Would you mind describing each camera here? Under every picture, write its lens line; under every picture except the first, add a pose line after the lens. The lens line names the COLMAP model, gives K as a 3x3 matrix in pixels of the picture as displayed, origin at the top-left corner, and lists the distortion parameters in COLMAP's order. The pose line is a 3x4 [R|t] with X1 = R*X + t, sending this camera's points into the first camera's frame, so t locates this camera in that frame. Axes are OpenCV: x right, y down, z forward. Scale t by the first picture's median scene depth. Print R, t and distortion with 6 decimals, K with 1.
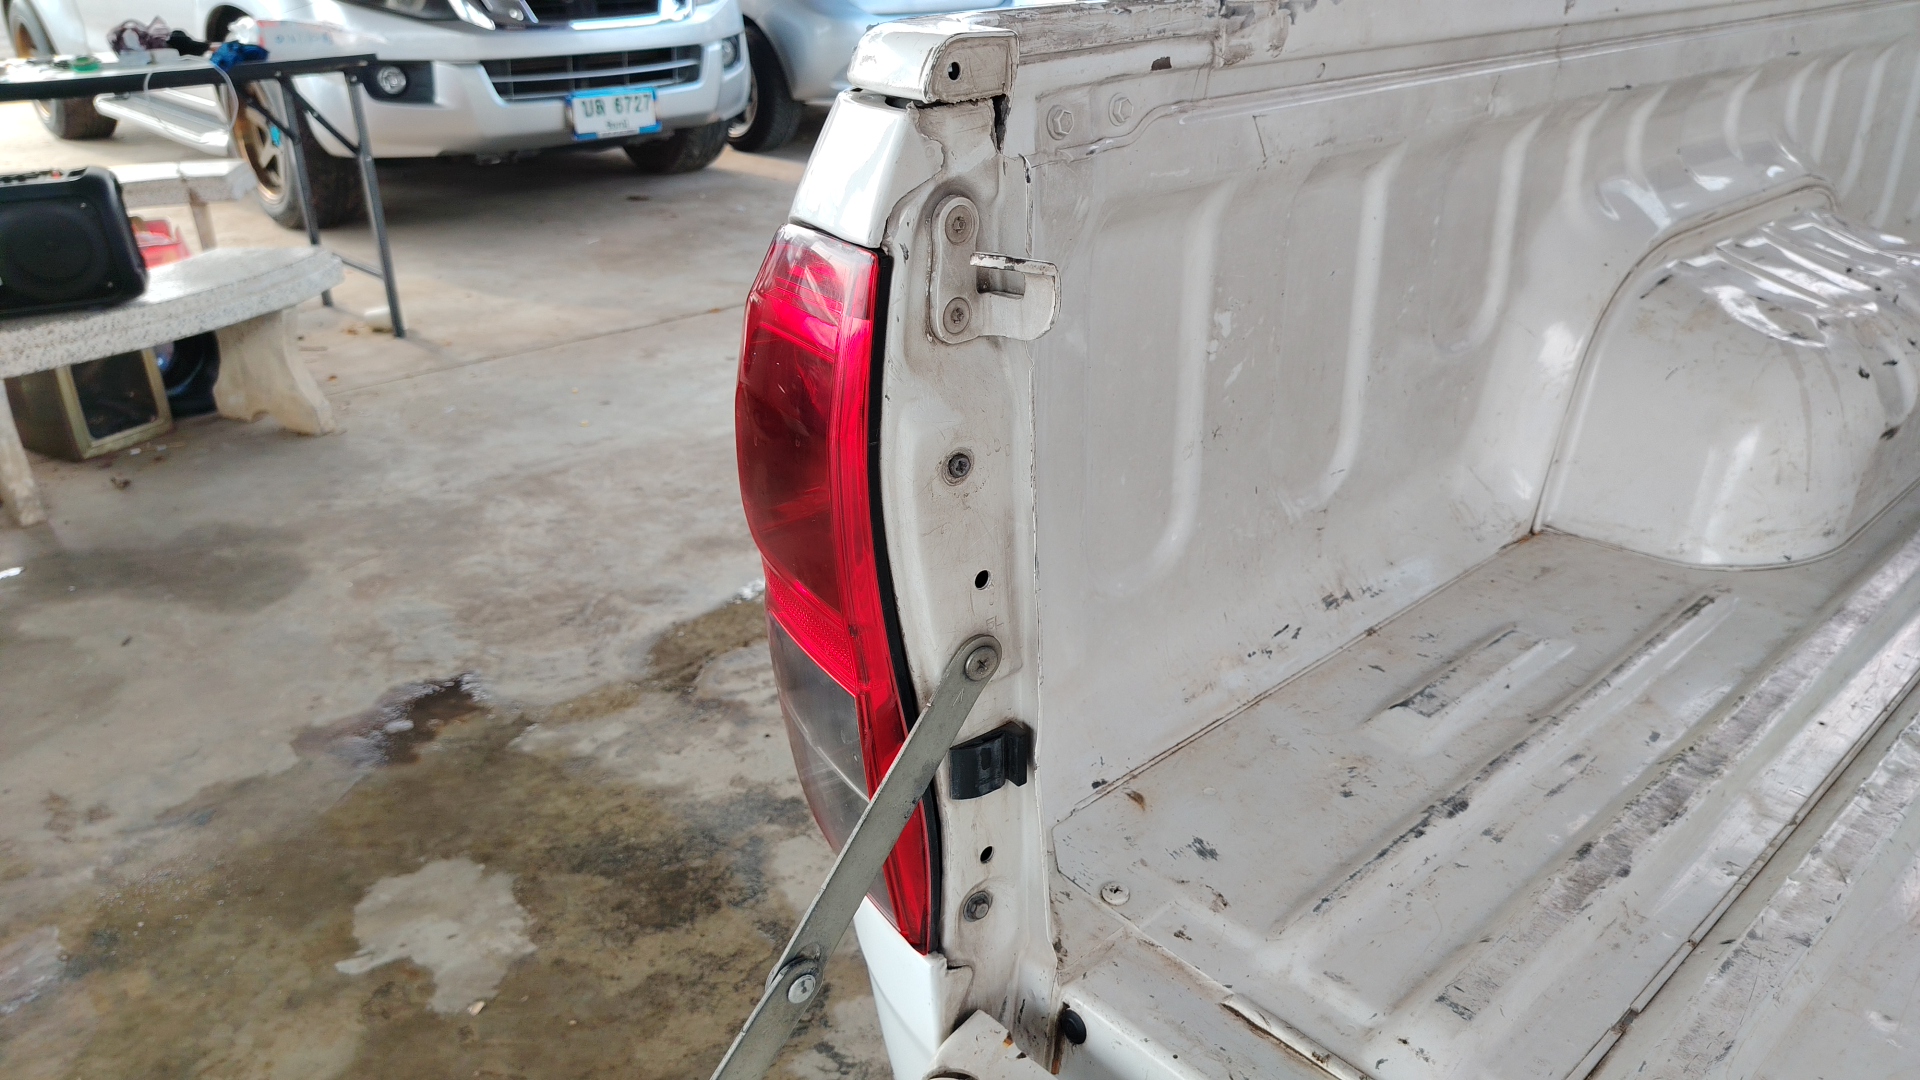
lens RADIAL K [[1342.3, 0, 994.3], [0, 1342.3, 517.1], [0, 0, 1]] dist [0.026993, -0.030545]
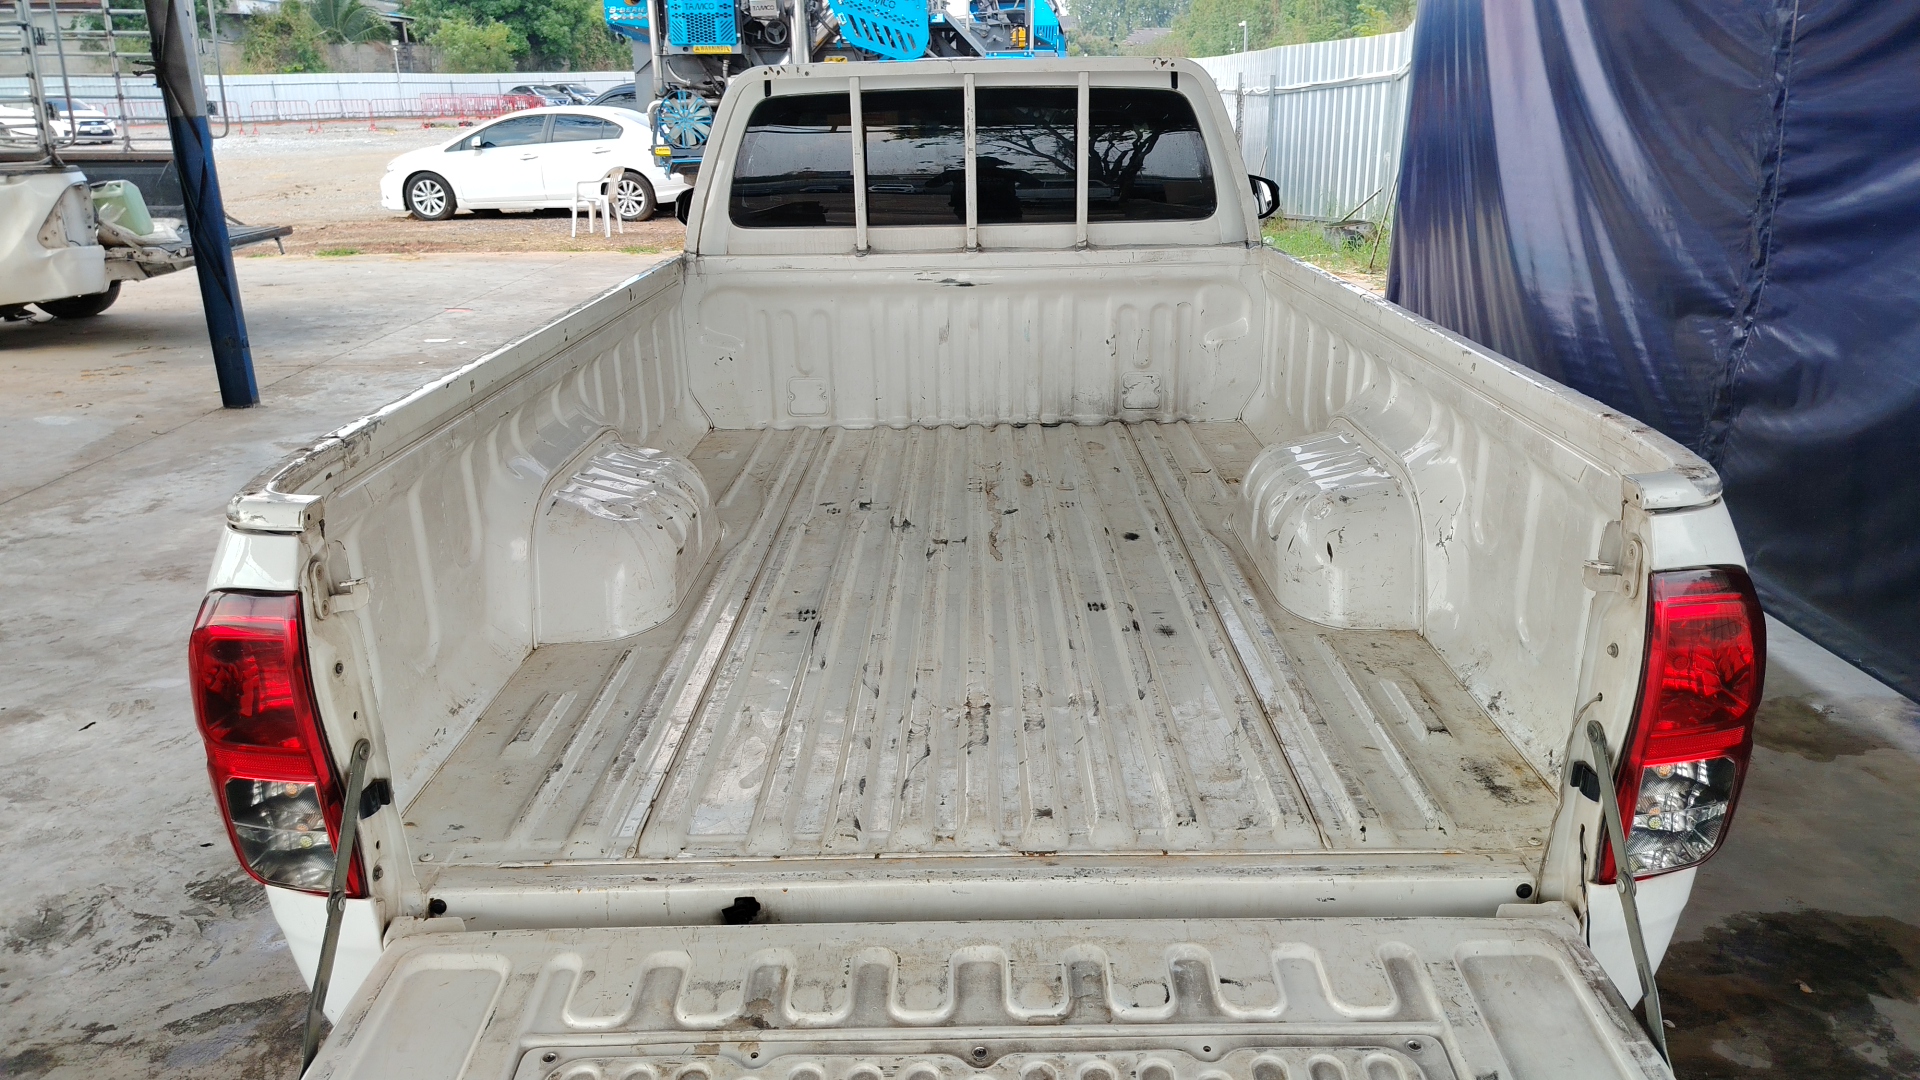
lens RADIAL K [[1342.3, 0, 965.9], [0, 1342.3, 538.4], [0, 0, 1]] dist [0.026993, -0.030545]
pose [[0.688546, -0.235243, 0.685977, -0.593979], [0.313887, 0.949402, 0.010517, 0.047247], [-0.653742, 0.208078, 0.727547, -1.062888]]
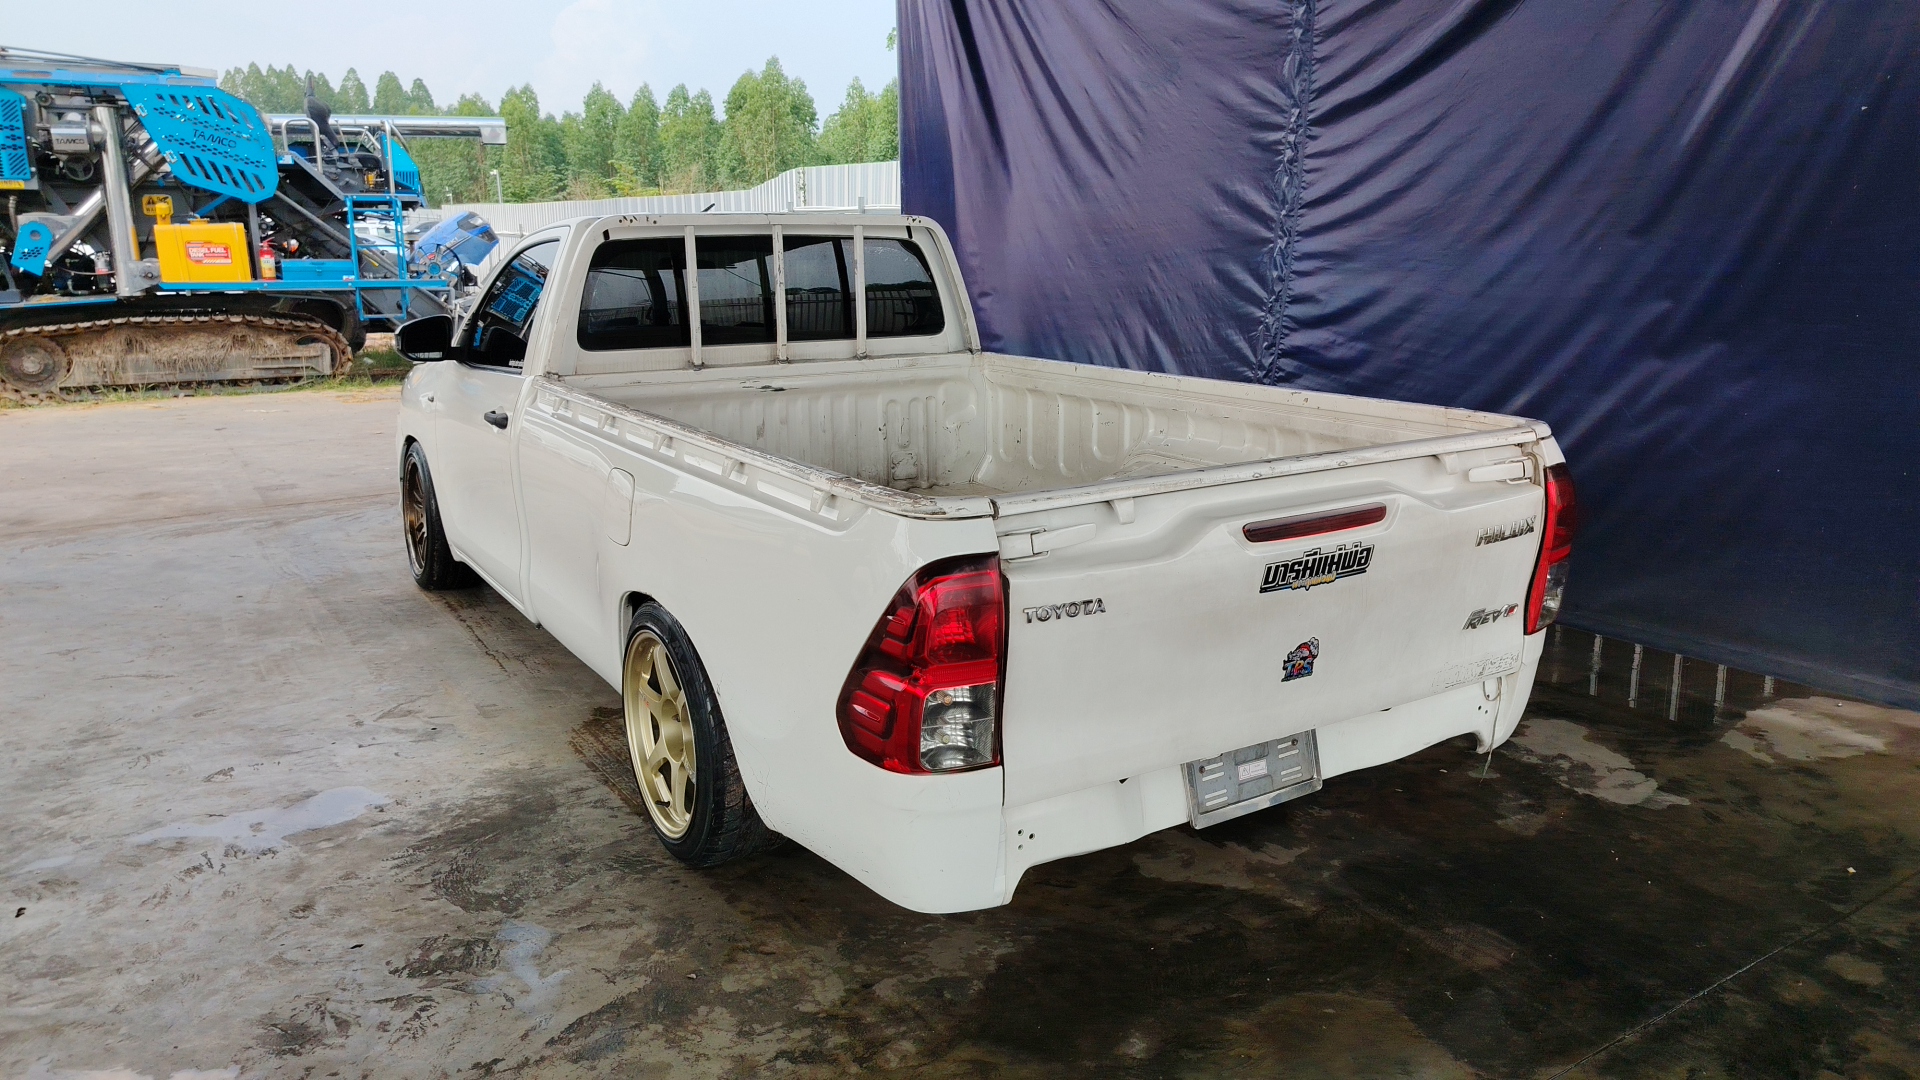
lens RADIAL K [[1342.3, 0, 964.5], [0, 1342.3, 522.0], [0, 0, 1]] dist [0.026993, -0.030545]
pose [[0.196616, -0.205265, 0.958754, -2.422599], [0.411097, 0.904997, 0.109450, -0.471261], [-0.890135, 0.372621, 0.262321, 0.019842]]
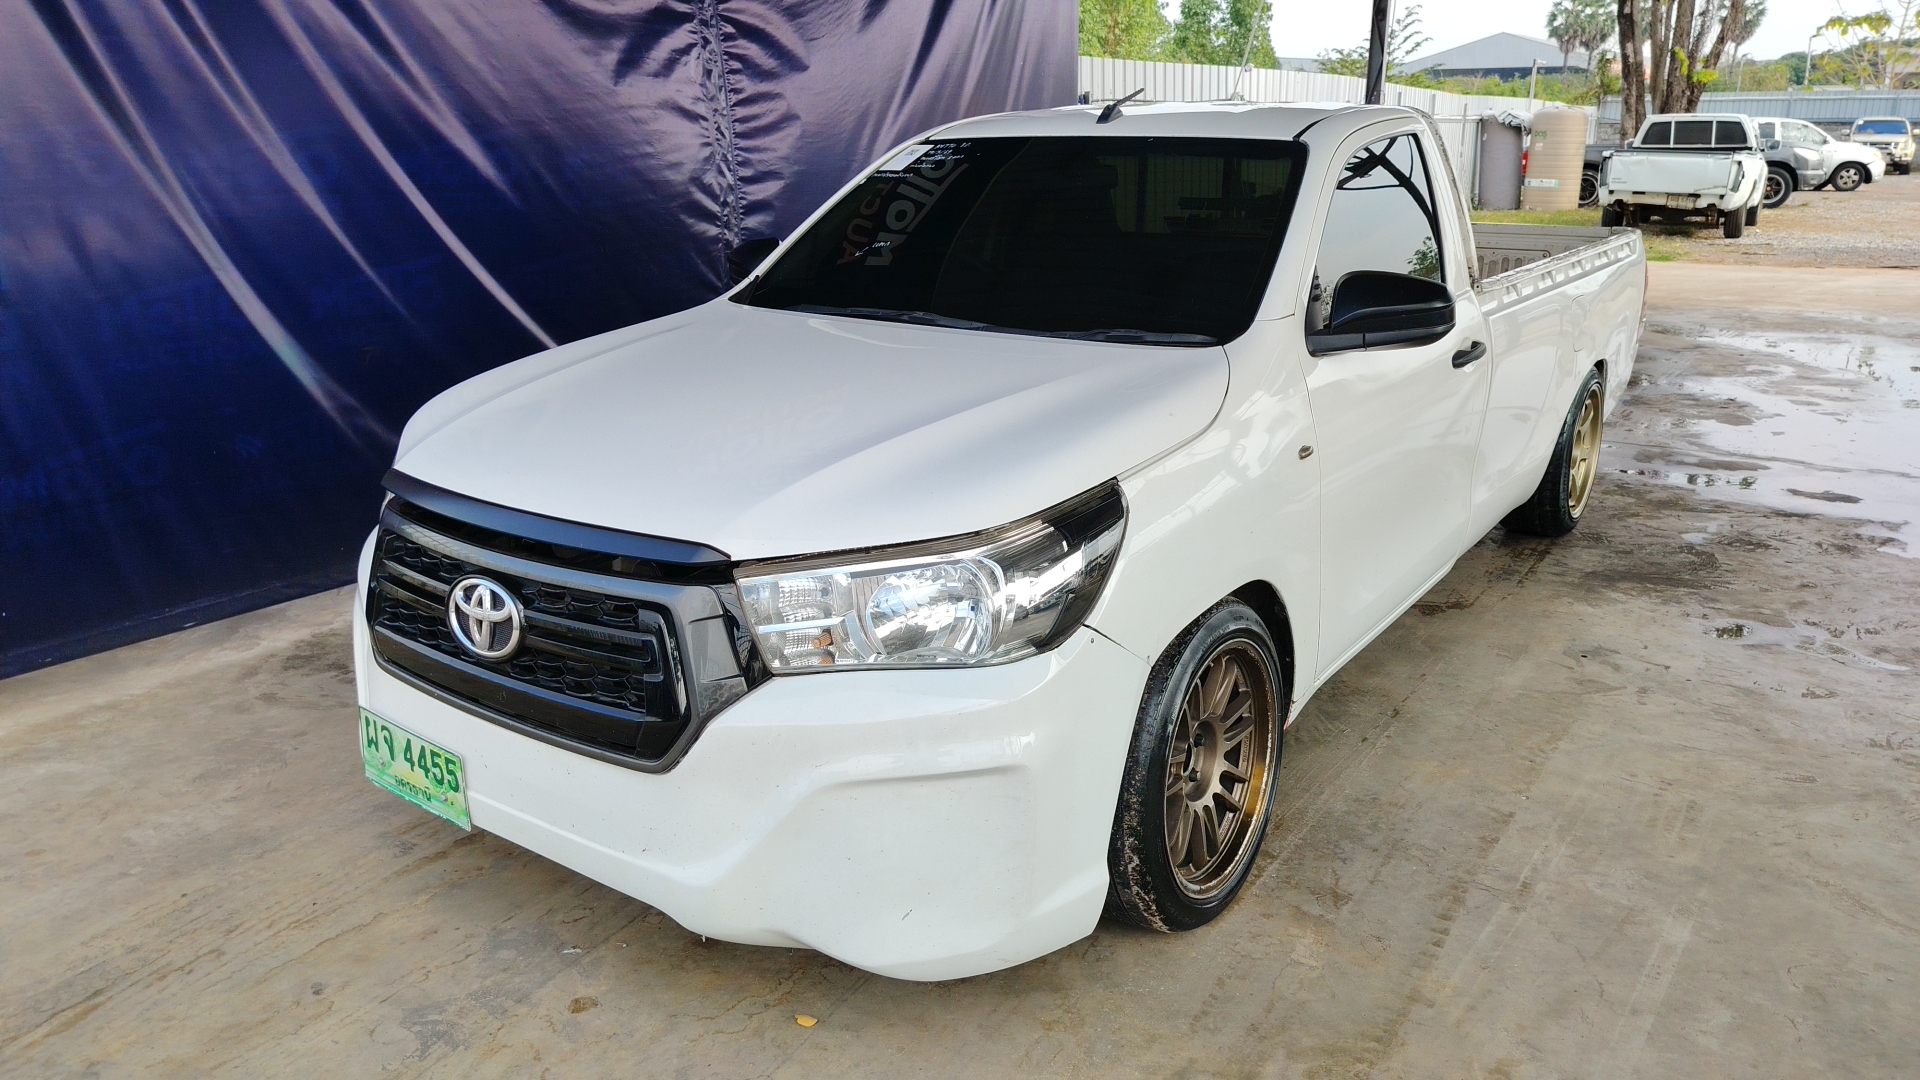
lens RADIAL K [[1342.3, 0, 967.2], [0, 1342.3, 529.2], [0, 0, 1]] dist [0.026993, -0.030545]
pose [[-0.980152, 0.071757, -0.184803, 4.328523], [-0.066520, 0.759107, 0.647558, -3.130964], [0.186753, 0.646998, -0.739268, 5.783239]]
